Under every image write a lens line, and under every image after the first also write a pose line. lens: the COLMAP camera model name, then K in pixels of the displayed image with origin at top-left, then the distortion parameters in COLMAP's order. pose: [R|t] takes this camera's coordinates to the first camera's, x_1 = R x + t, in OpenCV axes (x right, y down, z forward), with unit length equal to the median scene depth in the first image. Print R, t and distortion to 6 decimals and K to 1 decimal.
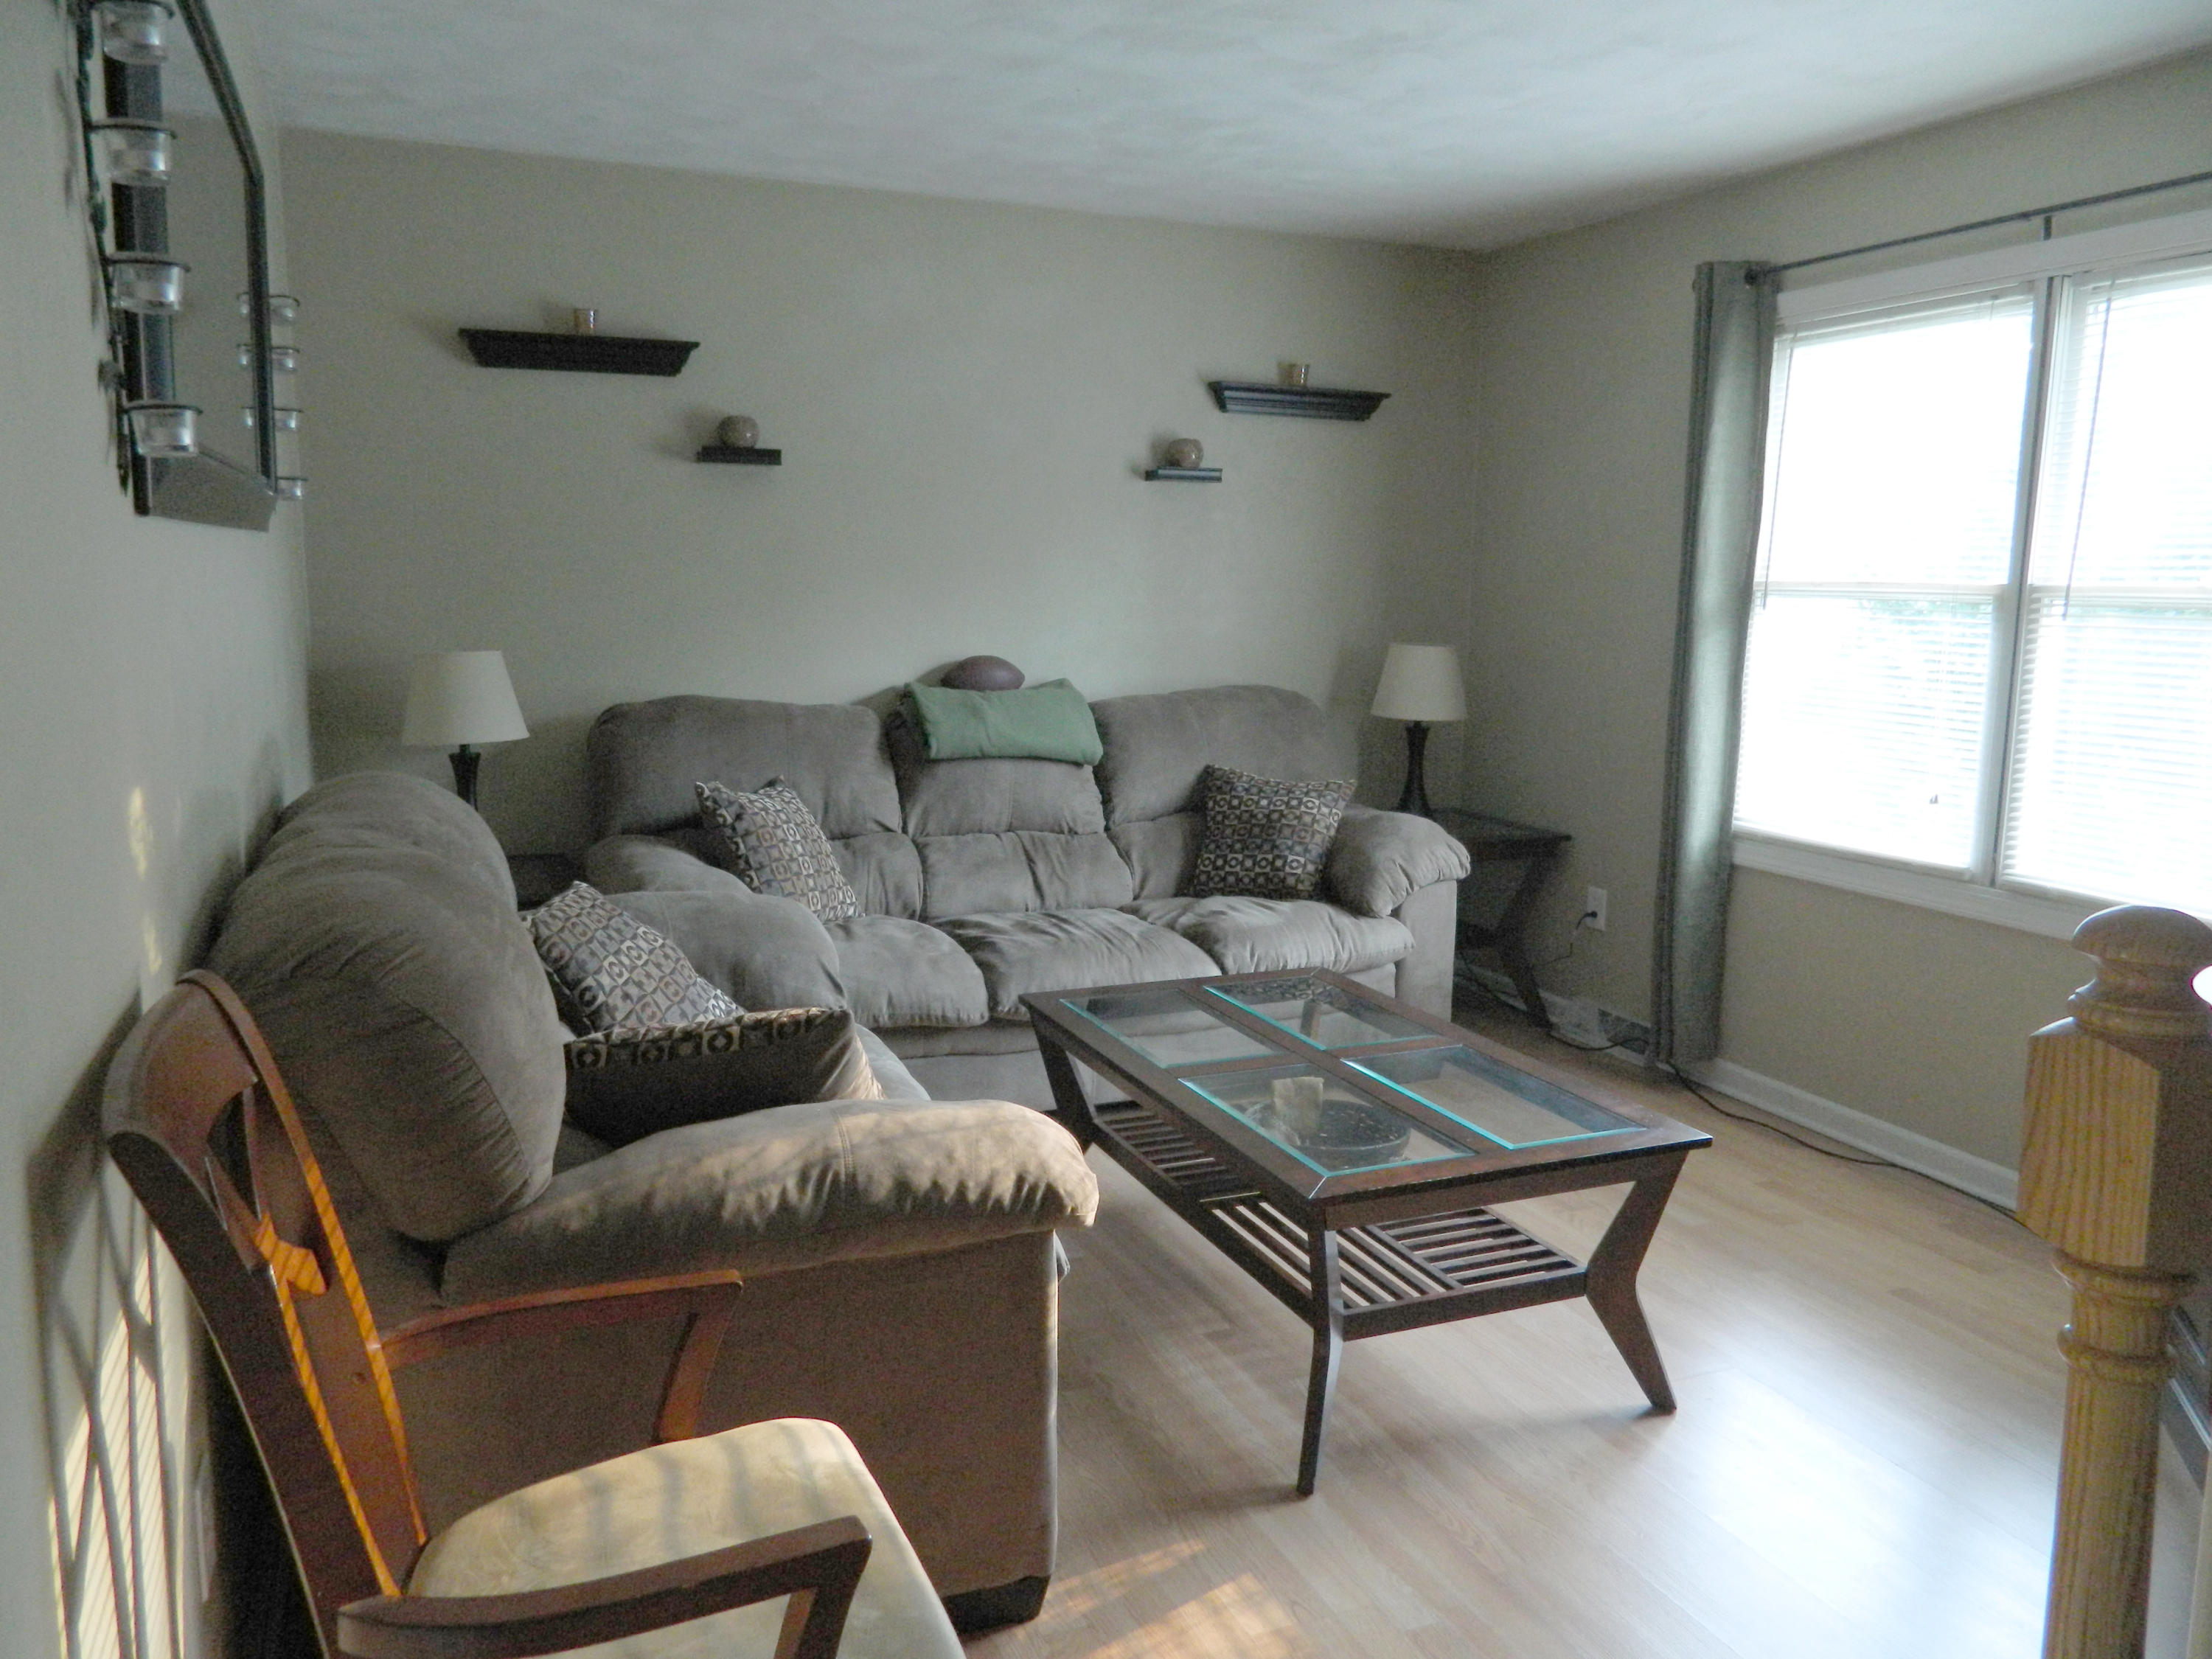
lens RADIAL K [[1684.8, 0, 1106.4], [0, 1684.8, 824.5], [0, 0, 1]] dist [0.018881, 0.011972]
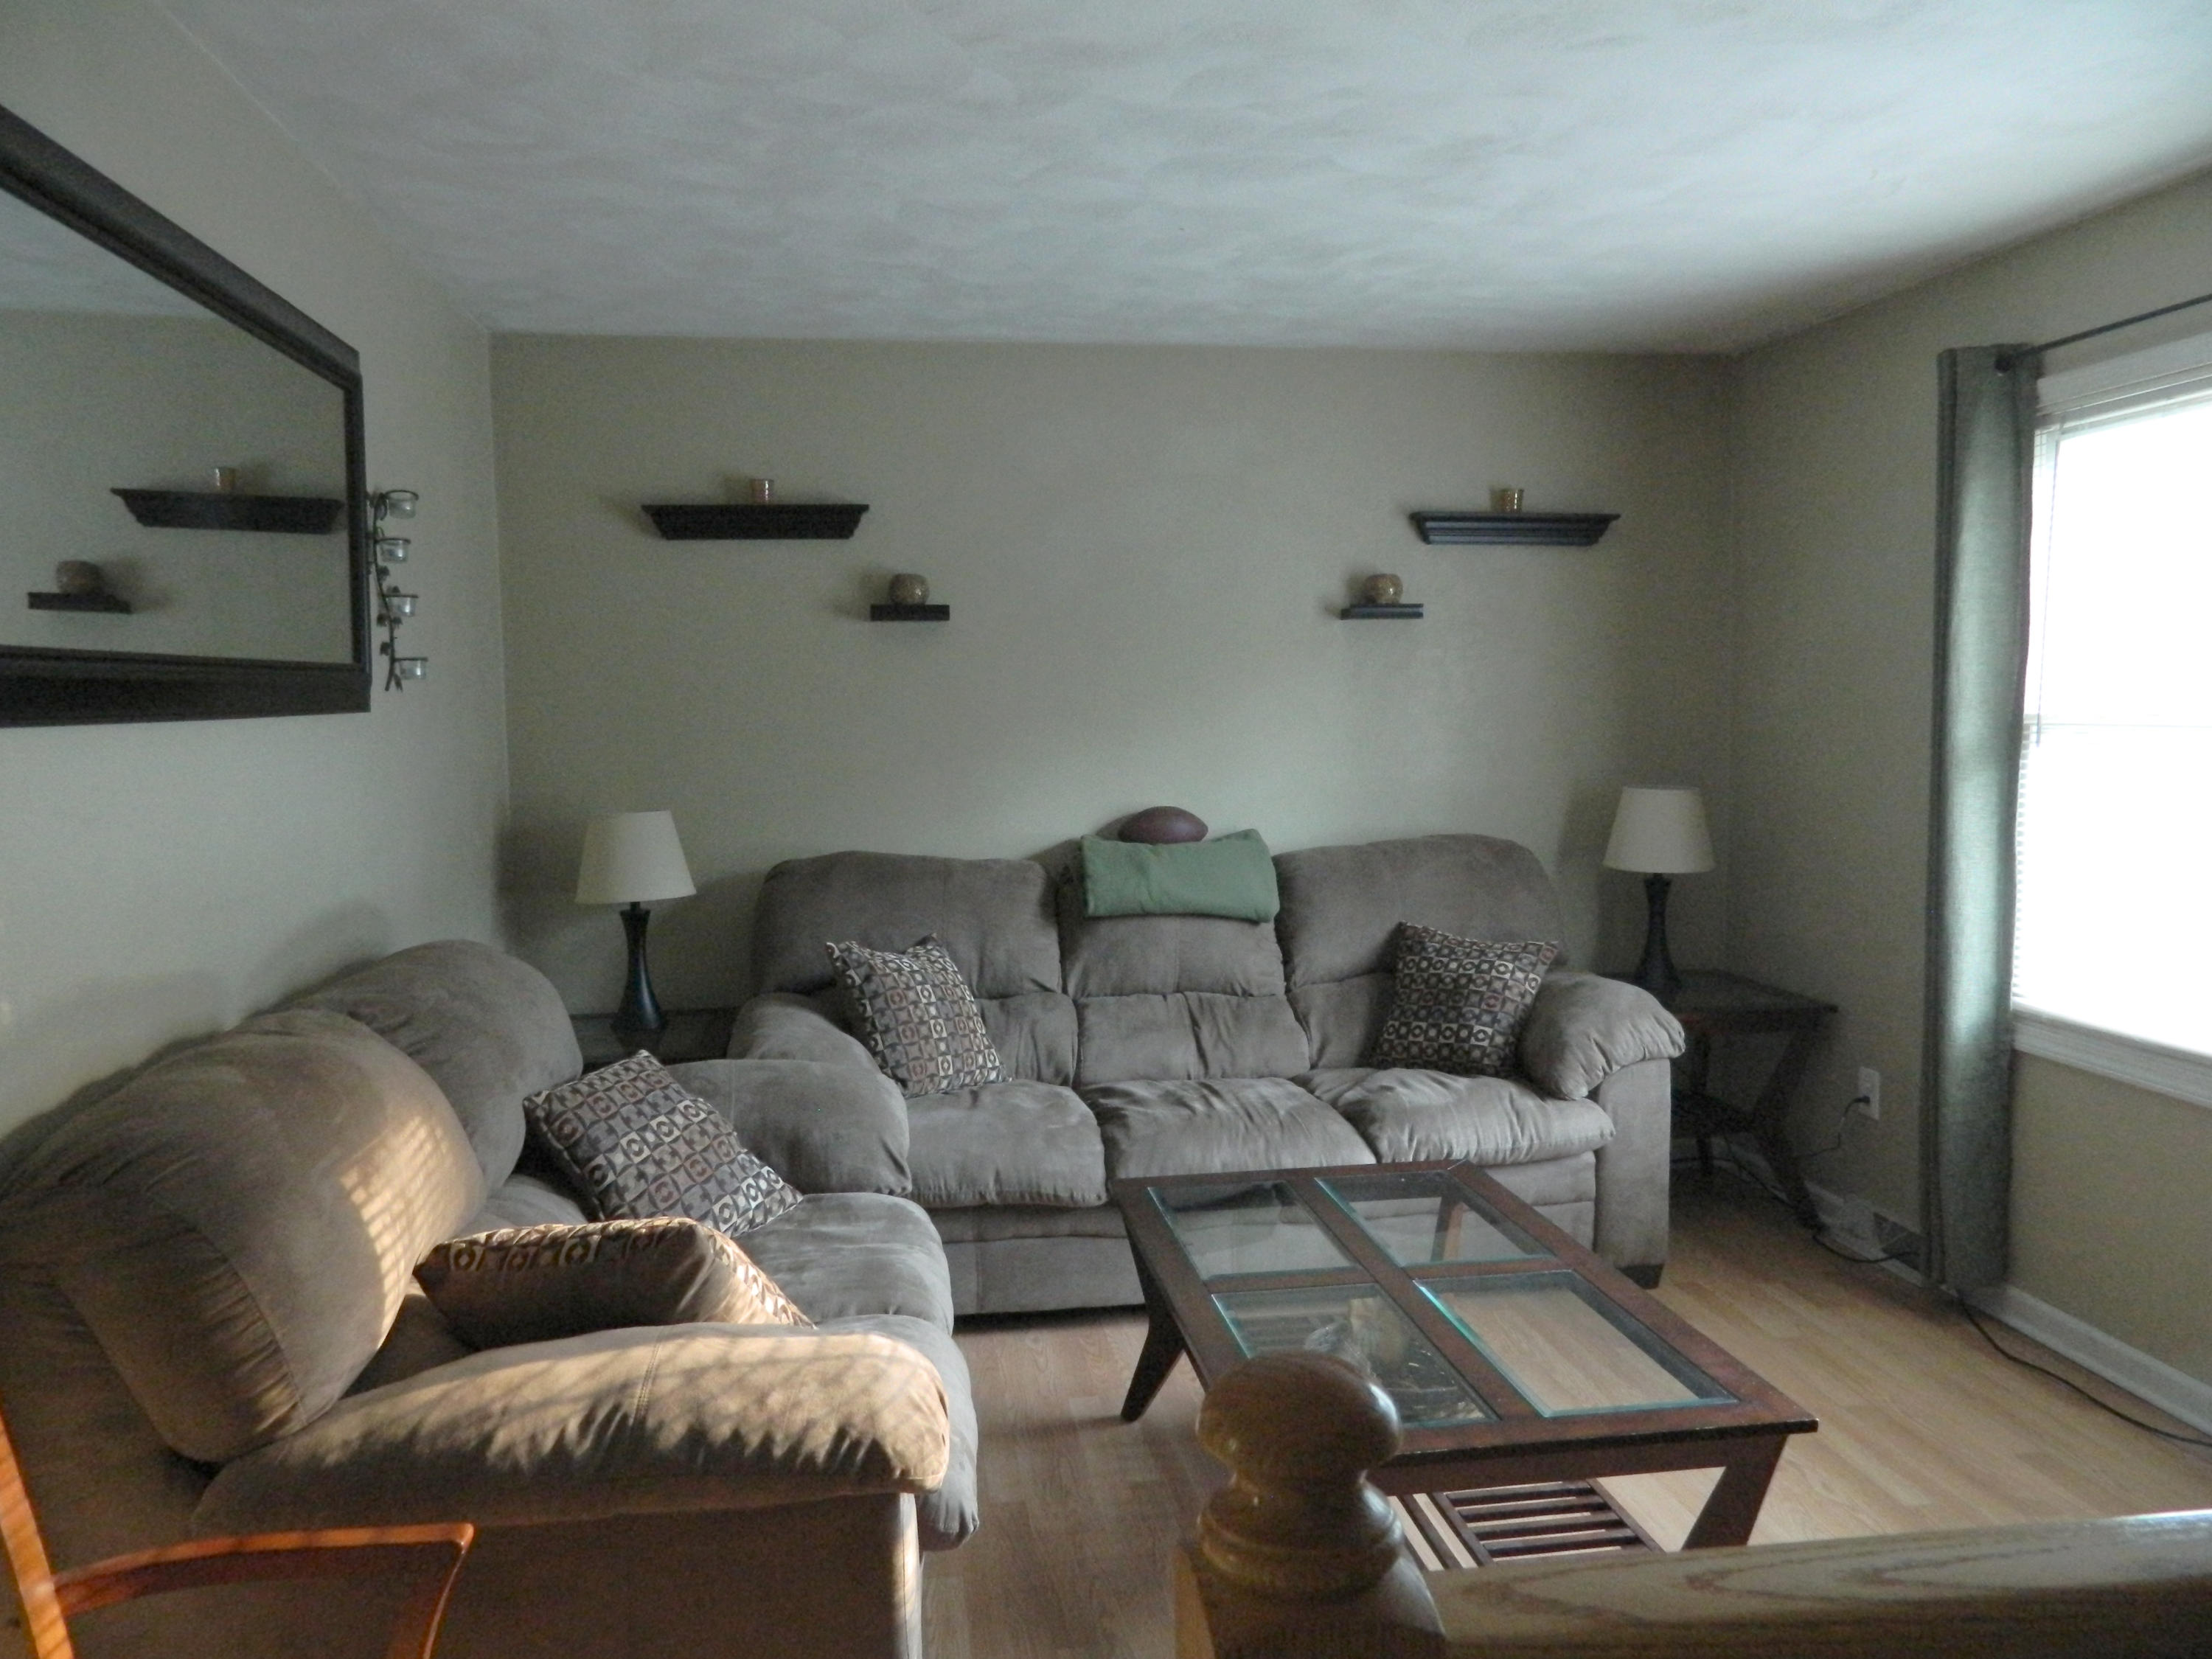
lens RADIAL K [[1684.8, 0, 1097.3], [0, 1684.8, 823.4], [0, 0, 1]] dist [0.018881, 0.011972]
pose [[0.968159, -0.007224, -0.250233, 0.146153], [-0.011479, 0.997251, -0.073204, -0.022207], [0.250074, 0.073746, 0.965414, 0.071844]]
